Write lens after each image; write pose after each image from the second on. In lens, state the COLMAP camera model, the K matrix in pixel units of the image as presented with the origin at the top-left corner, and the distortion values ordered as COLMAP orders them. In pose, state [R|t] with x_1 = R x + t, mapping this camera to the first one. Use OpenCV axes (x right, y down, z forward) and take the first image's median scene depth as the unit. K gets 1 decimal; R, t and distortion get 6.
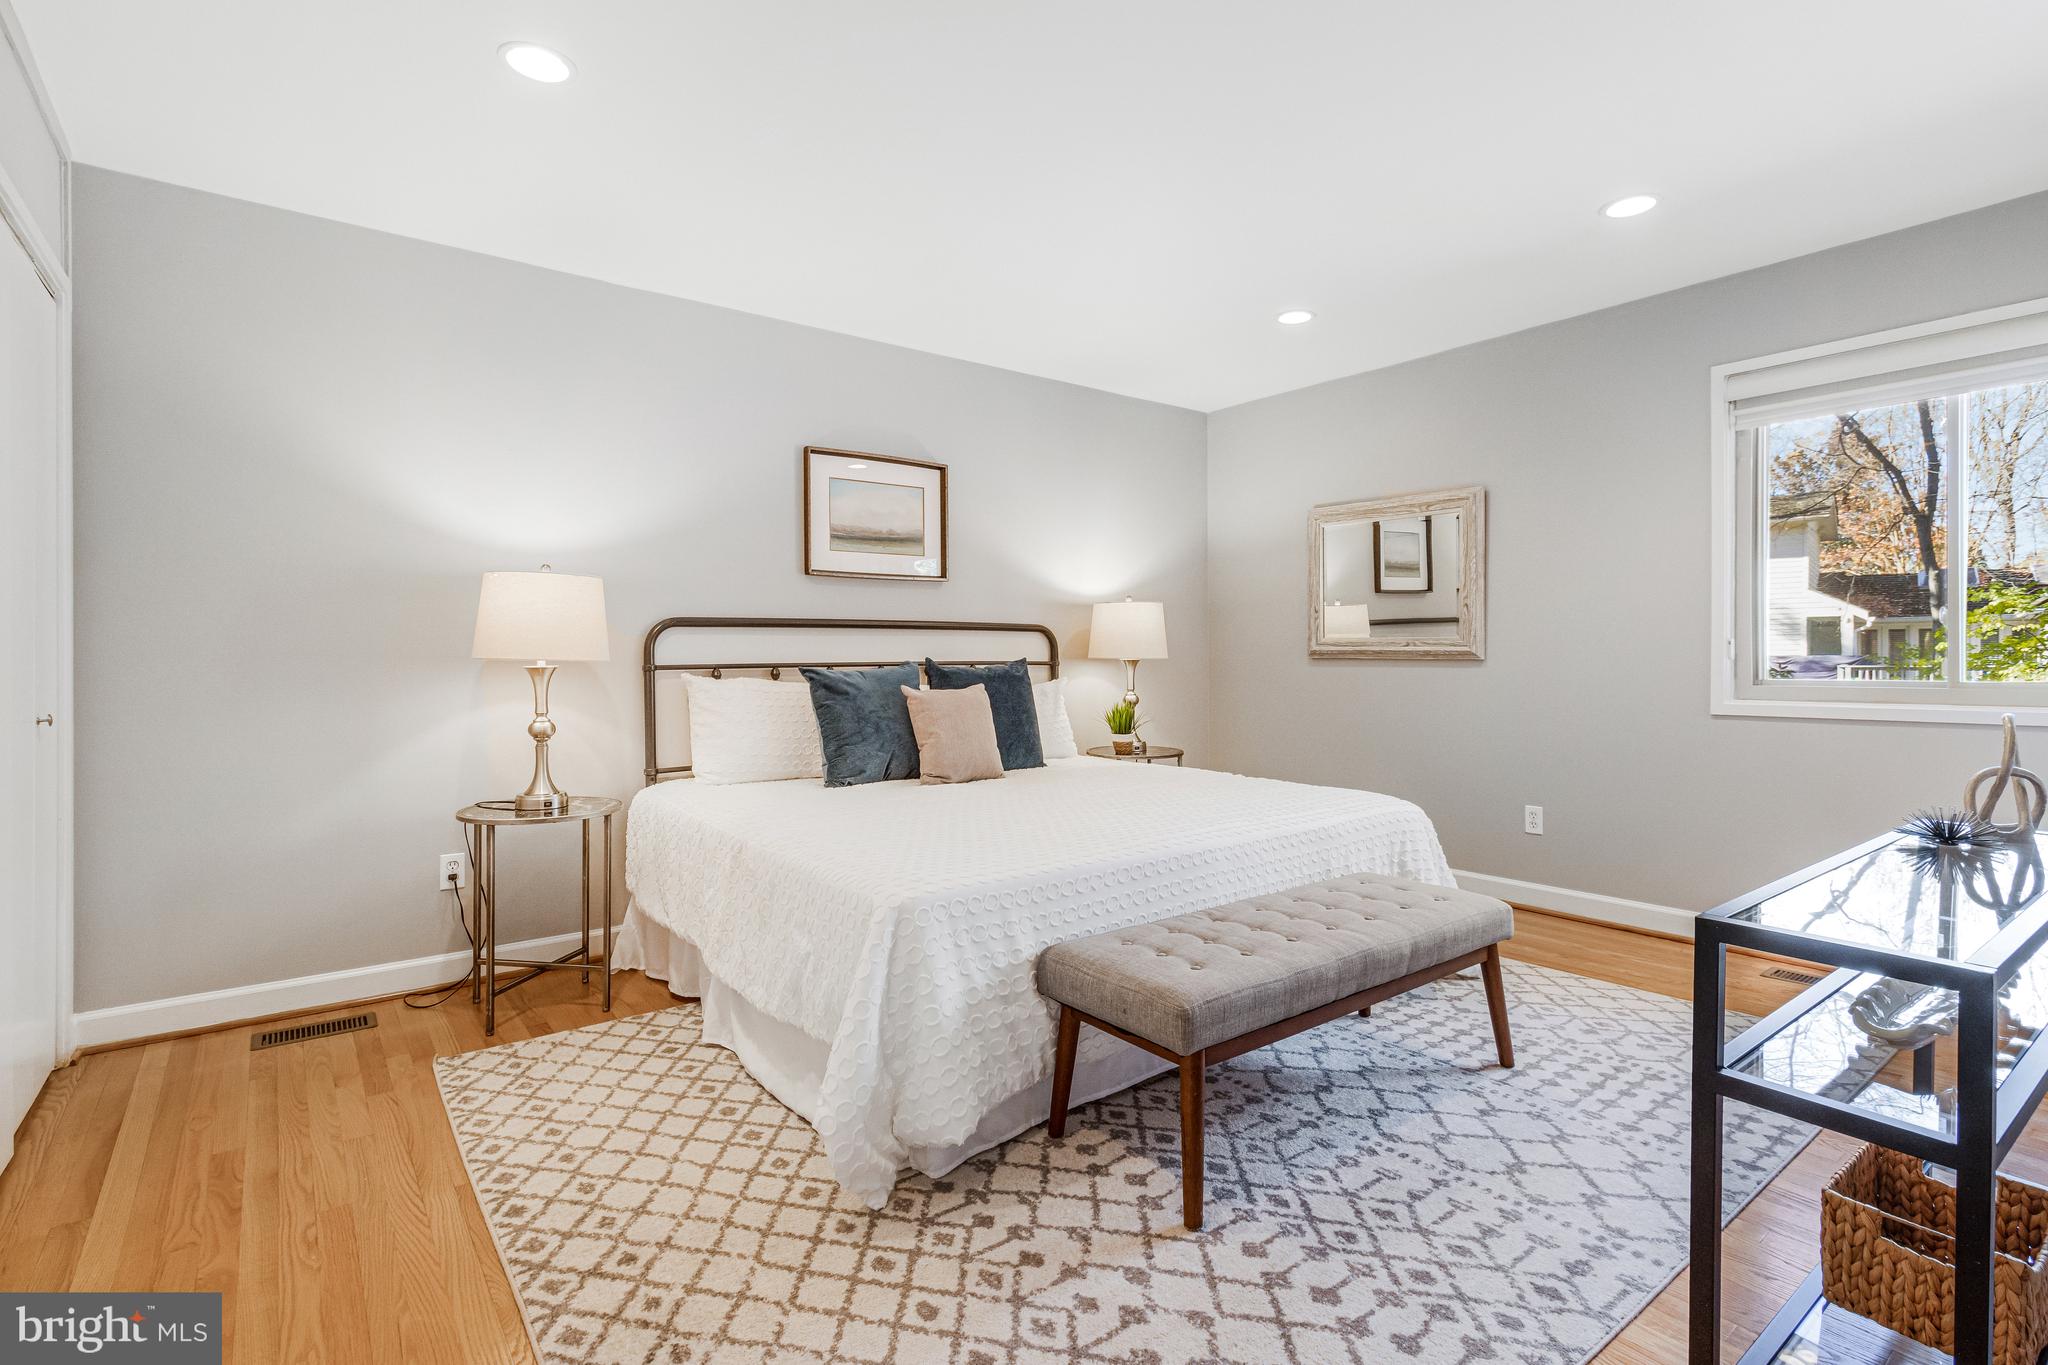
lens RADIAL K [[960.3, 0, 1027.0], [0, 960.3, 681.3], [0, 0, 1]] dist [-0.001375, -0.000617]
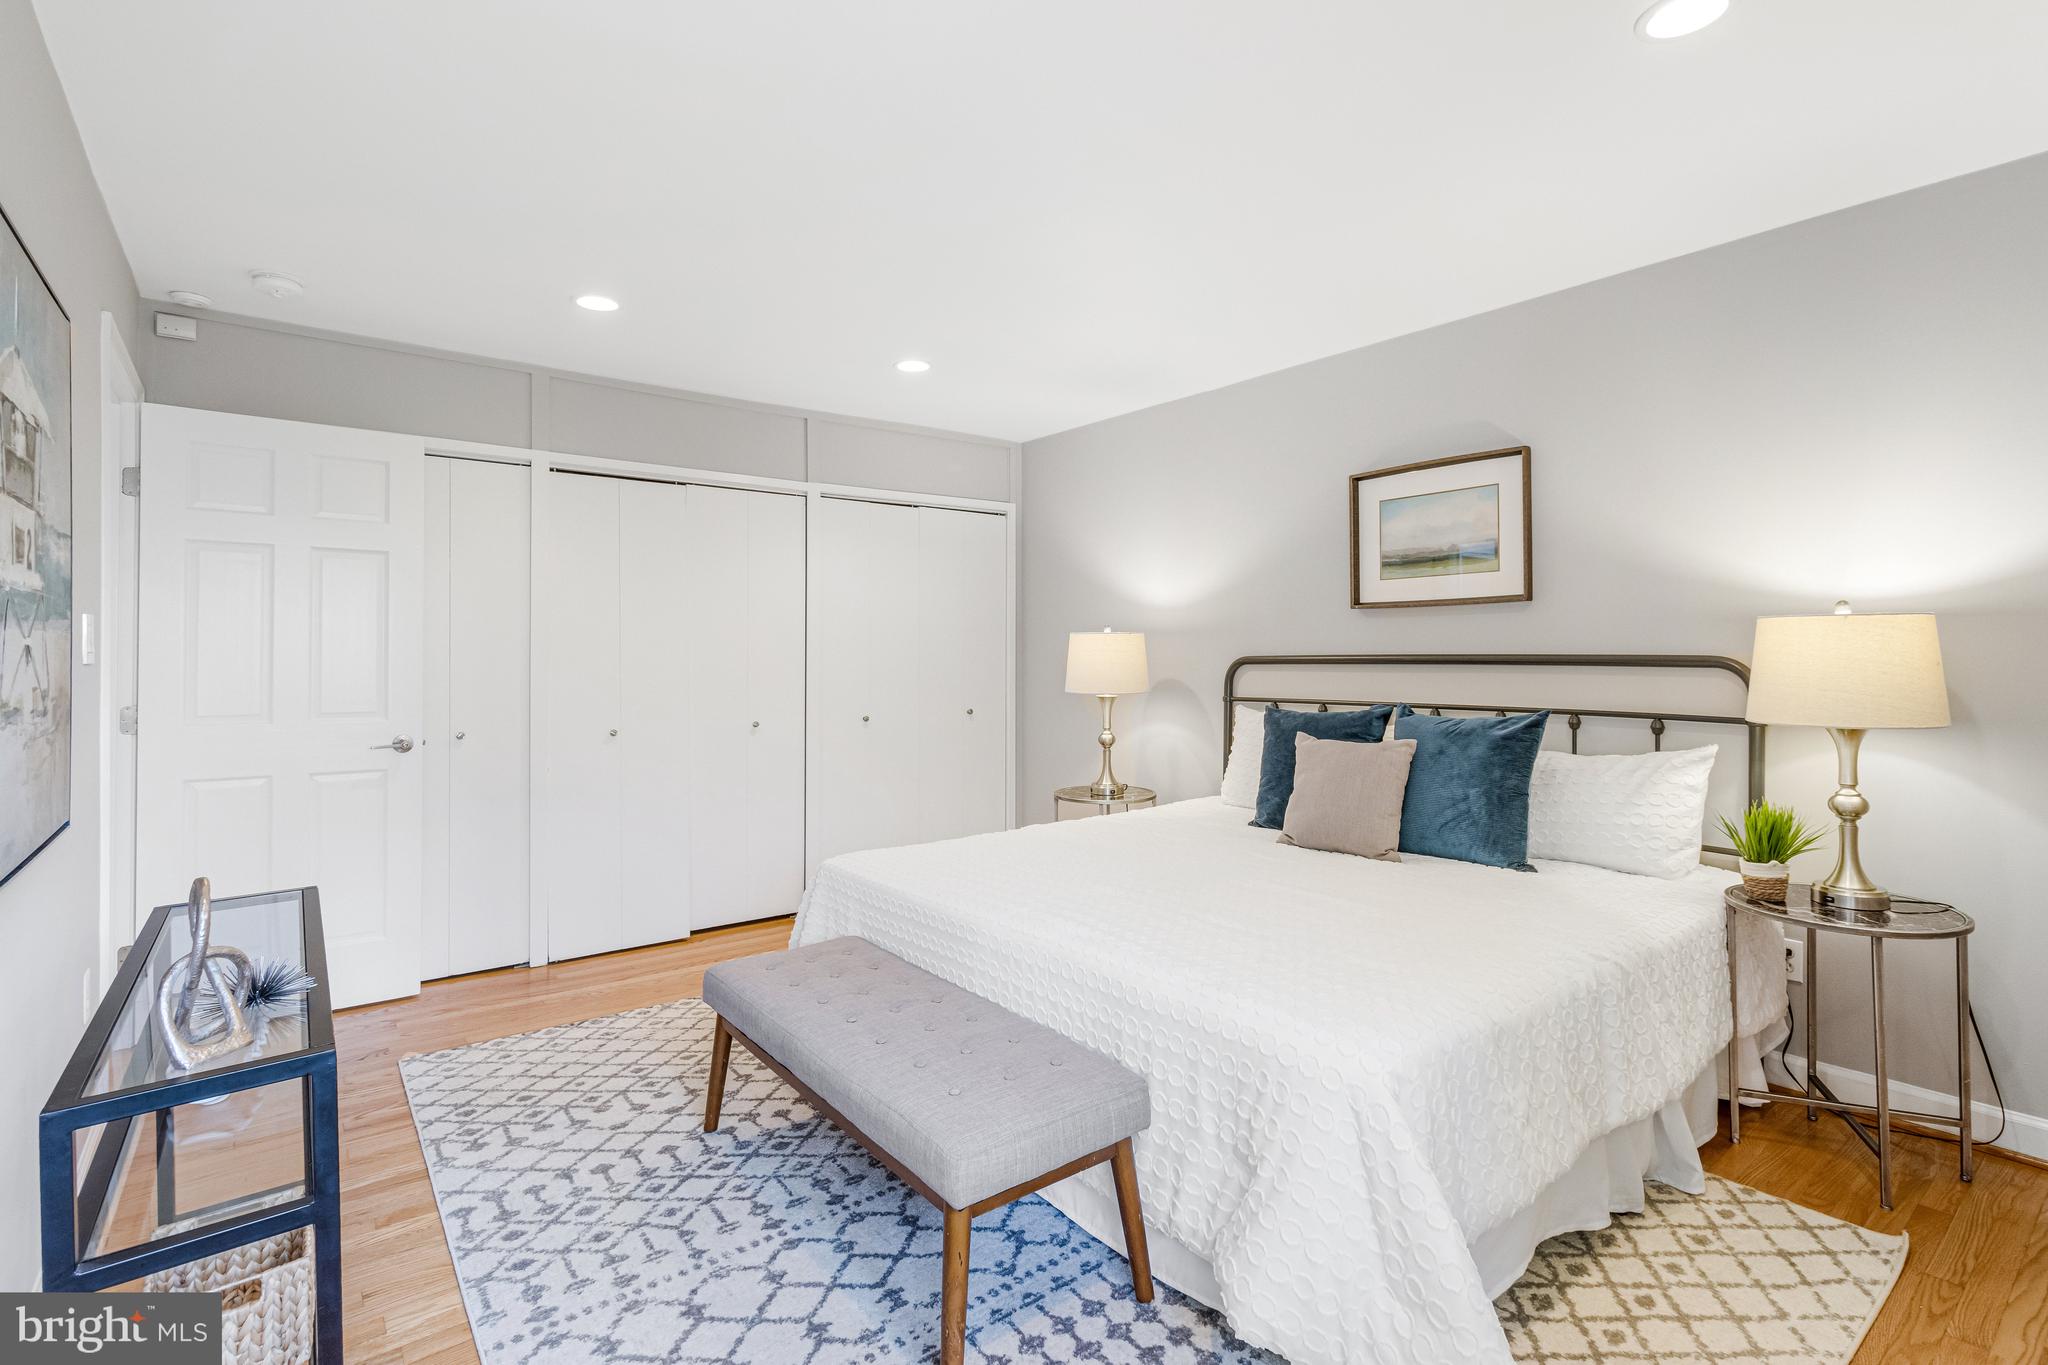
lens RADIAL K [[960.3, 0, 1032.6], [0, 960.3, 666.4], [0, 0, 1]] dist [-0.001375, -0.000617]
pose [[0.019886, 0.018757, -0.999626, 1.337477], [-0.021839, 0.999594, 0.018322, -0.118277], [0.999564, 0.021467, 0.020288, 1.222937]]
